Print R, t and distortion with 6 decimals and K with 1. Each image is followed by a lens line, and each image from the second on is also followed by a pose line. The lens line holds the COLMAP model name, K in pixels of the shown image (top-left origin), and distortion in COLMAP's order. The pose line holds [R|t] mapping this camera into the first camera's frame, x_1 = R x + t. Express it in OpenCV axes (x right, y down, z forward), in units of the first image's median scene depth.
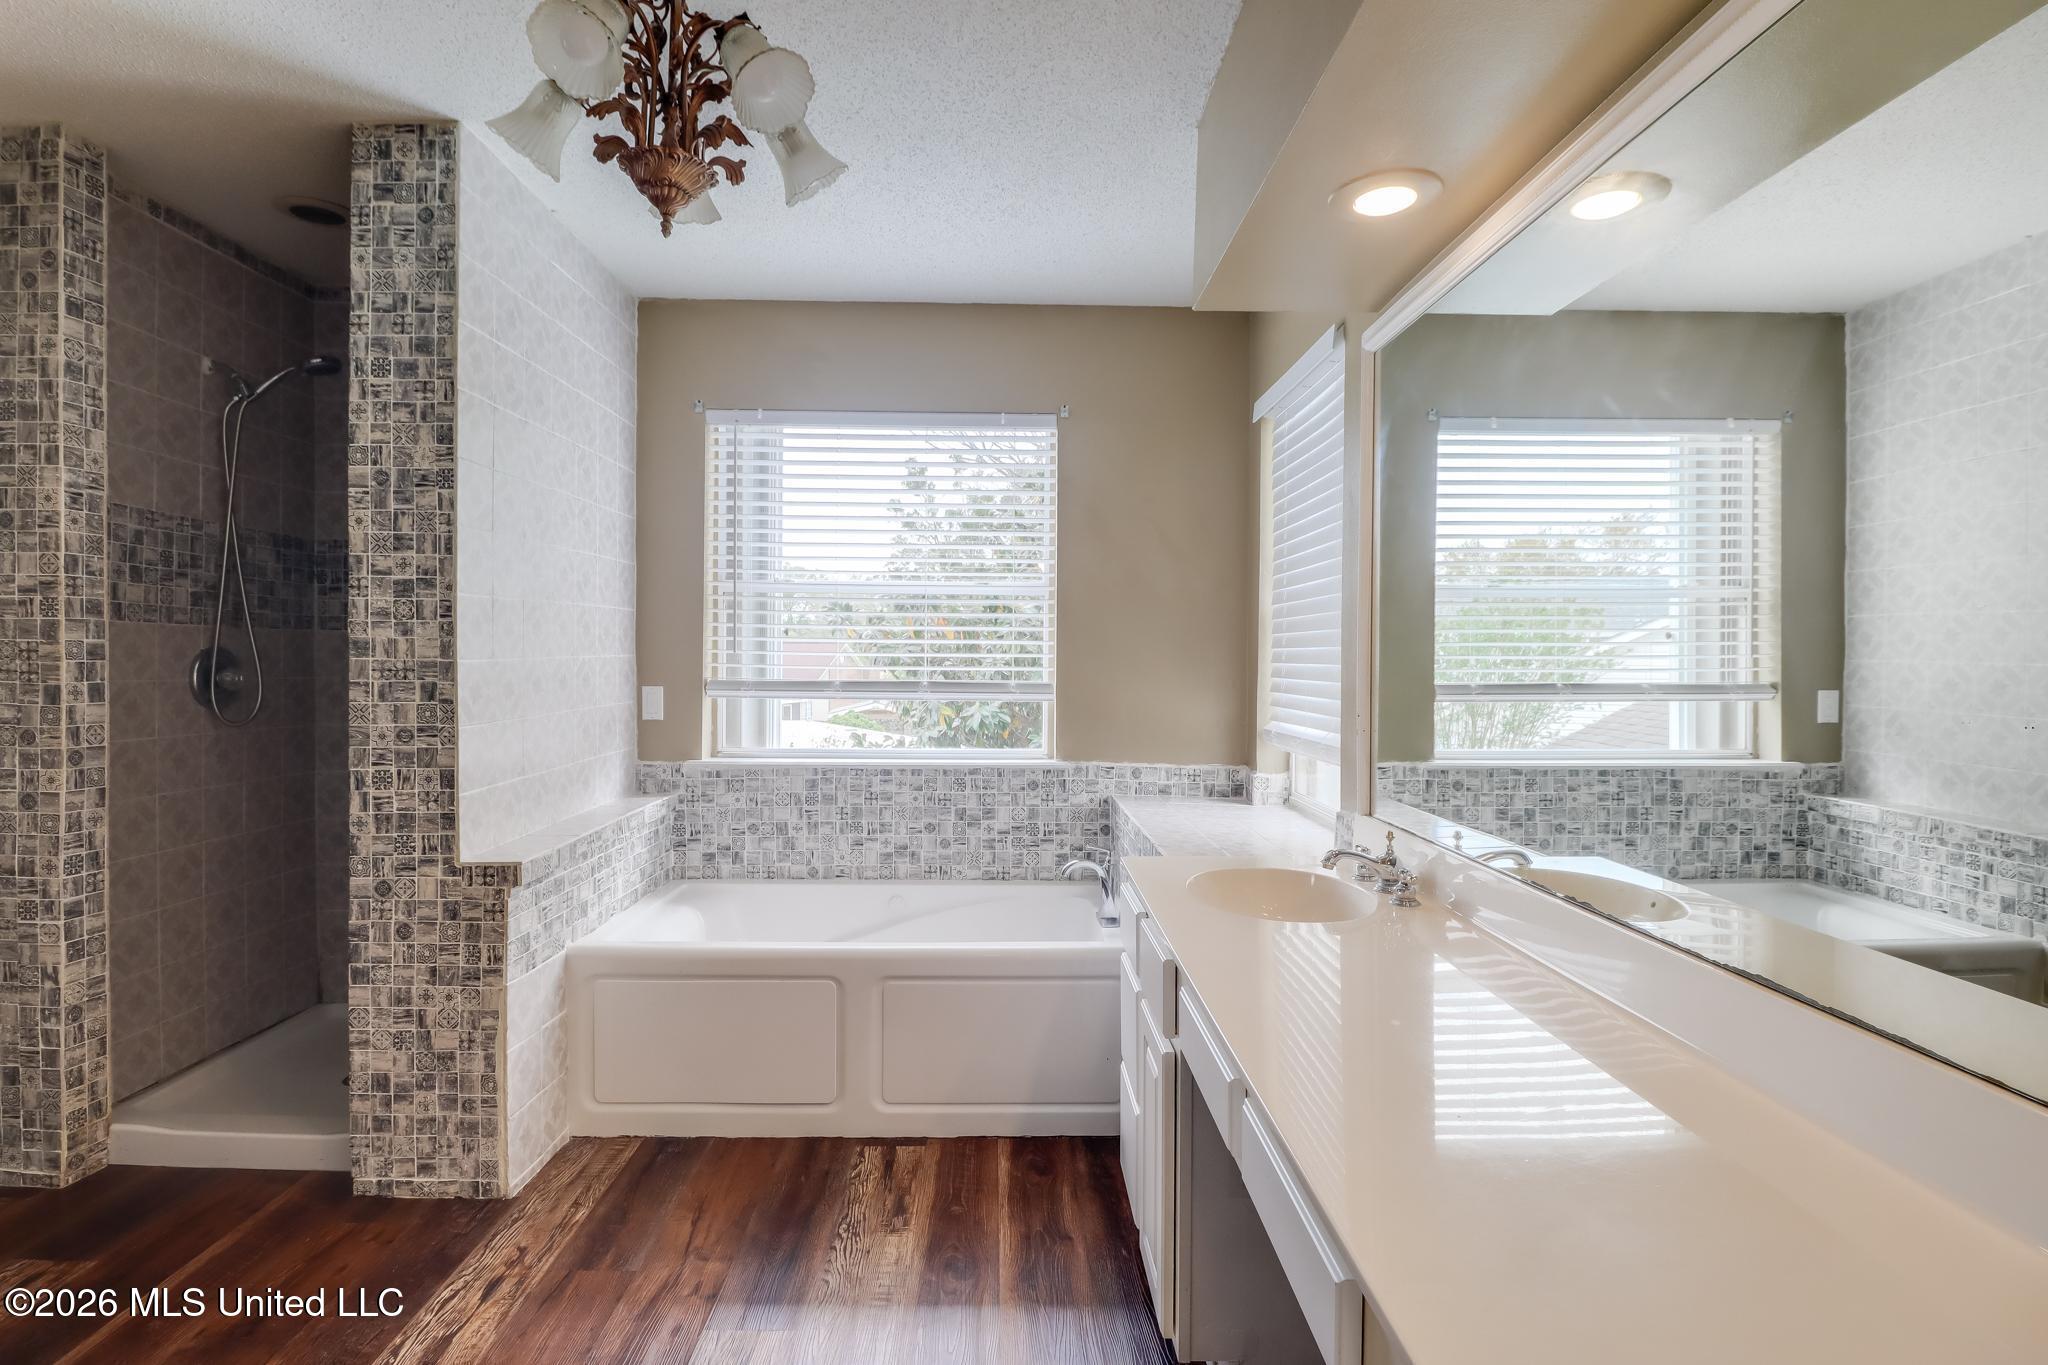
lens RADIAL K [[980.7, 0, 1023.6], [0, 980.7, 672.9], [0, 0, 1]] dist [0.011998, -0.016535]
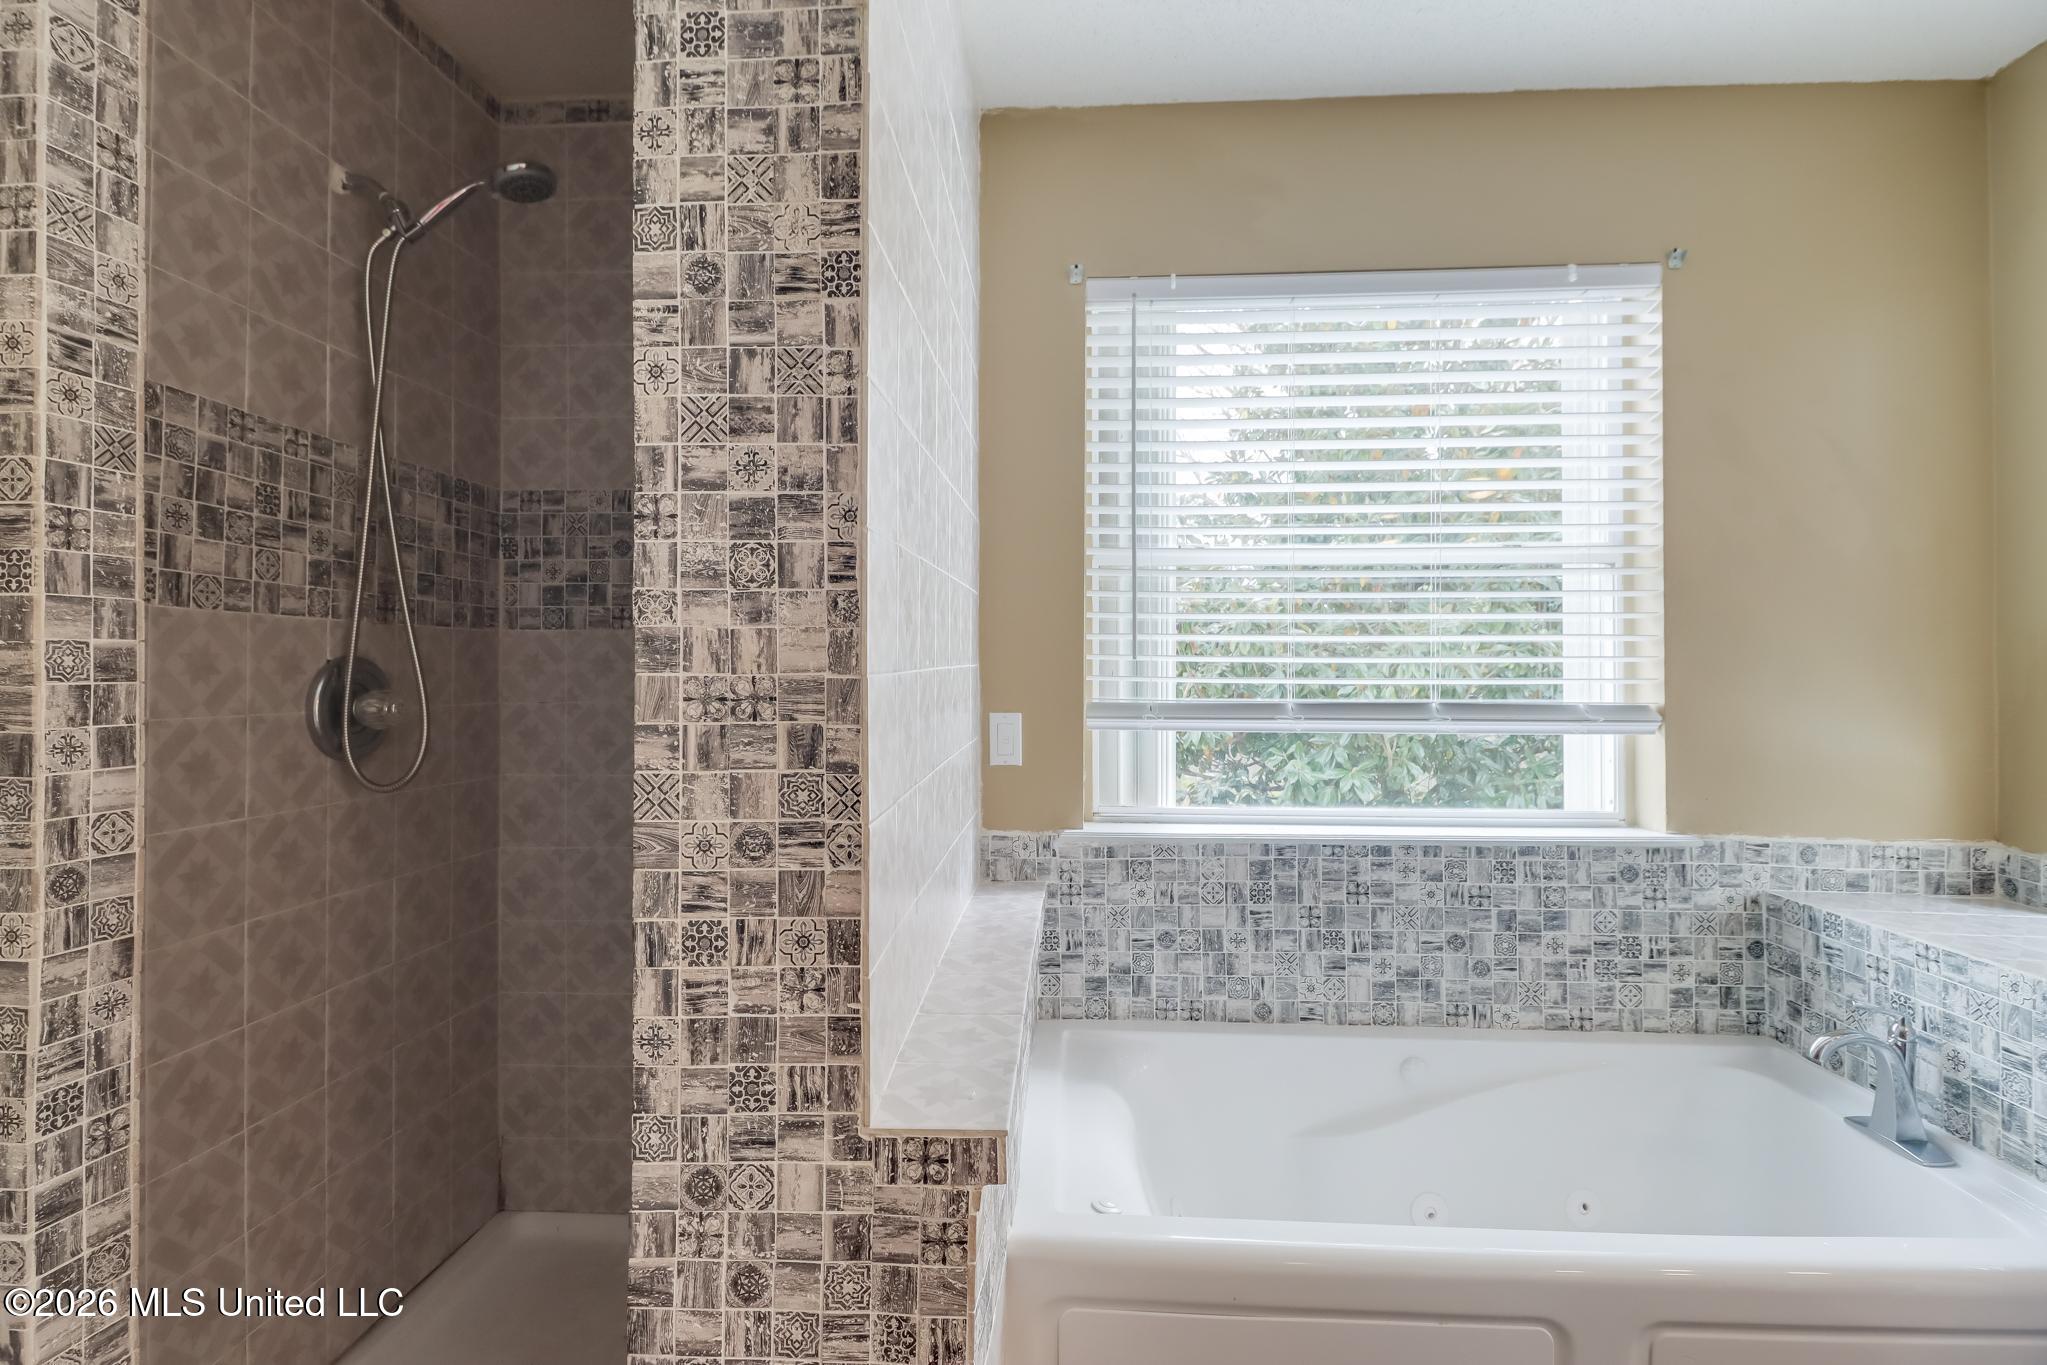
lens RADIAL K [[935.2, 0, 1023.4], [0, 935.2, 660.8], [0, 0, 1]] dist [0.019129, -0.011826]
pose [[0.997583, -0.008610, -0.068946, -0.461912], [0.007114, 0.999734, -0.021921, -0.009675], [0.069116, 0.021378, 0.997380, 0.561300]]
